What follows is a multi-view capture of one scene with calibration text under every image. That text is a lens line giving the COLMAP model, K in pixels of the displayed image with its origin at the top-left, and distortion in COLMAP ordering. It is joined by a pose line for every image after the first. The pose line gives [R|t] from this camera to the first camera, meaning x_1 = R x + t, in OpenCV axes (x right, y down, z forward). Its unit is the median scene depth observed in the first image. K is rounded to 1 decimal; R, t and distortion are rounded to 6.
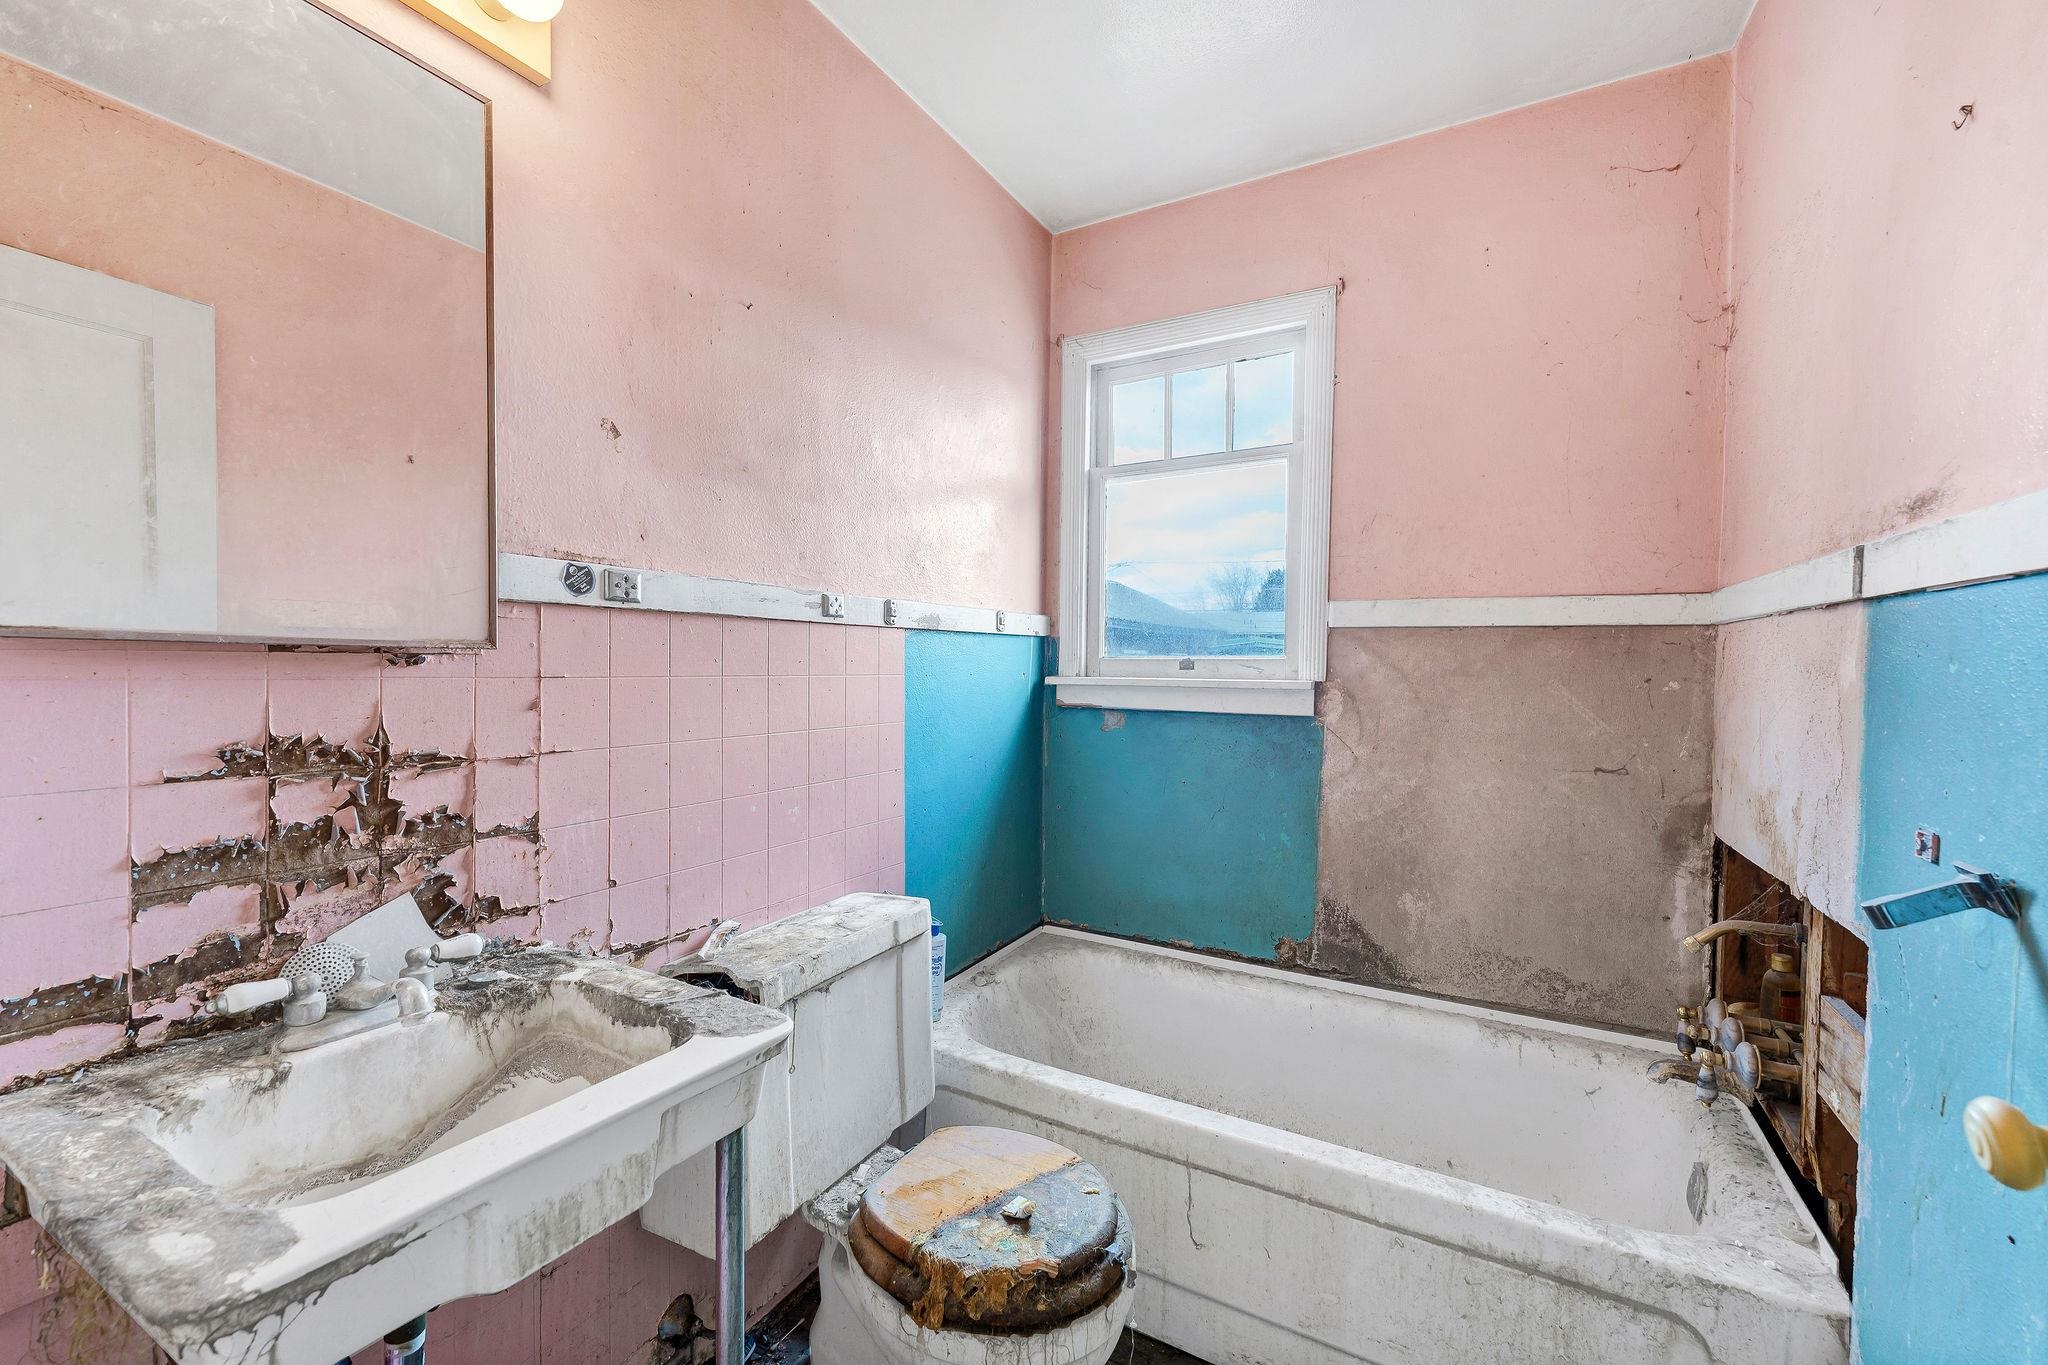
lens RADIAL K [[834.7, 0, 1012.2], [0, 834.7, 681.8], [0, 0, 1]] dist [-0.001052, 0.000441]
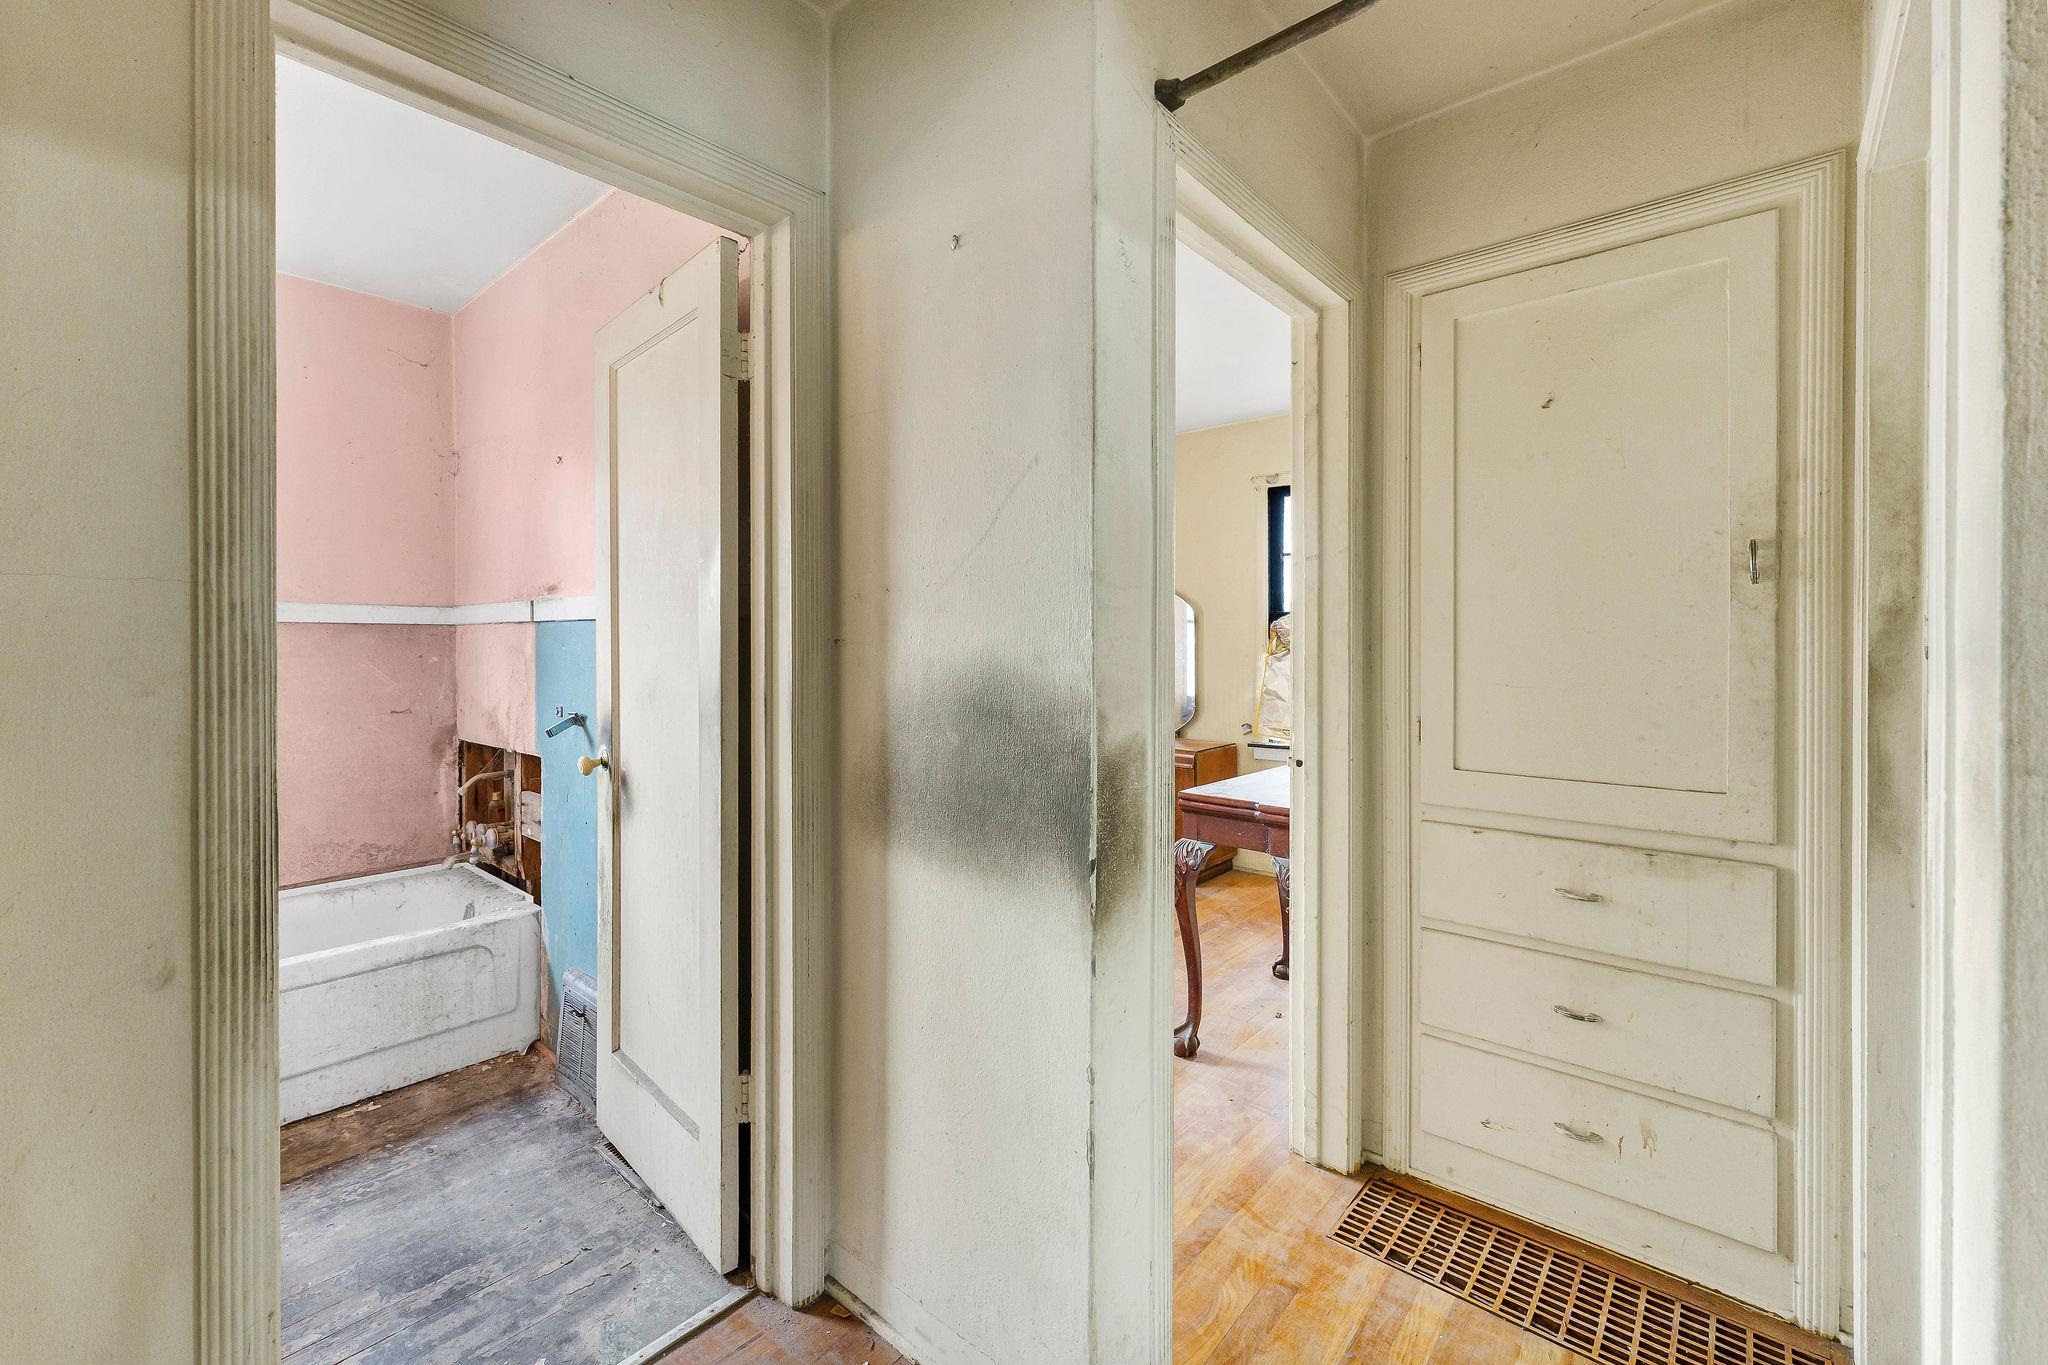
lens RADIAL K [[834.7, 0, 1028.7], [0, 834.7, 650.2], [0, 0, 1]] dist [-0.001052, 0.000441]
pose [[0.185359, -0.020863, 0.982449, -0.732096], [0.030883, 0.999404, 0.015397, -0.002611], [-0.982185, 0.027487, 0.185893, -0.580217]]
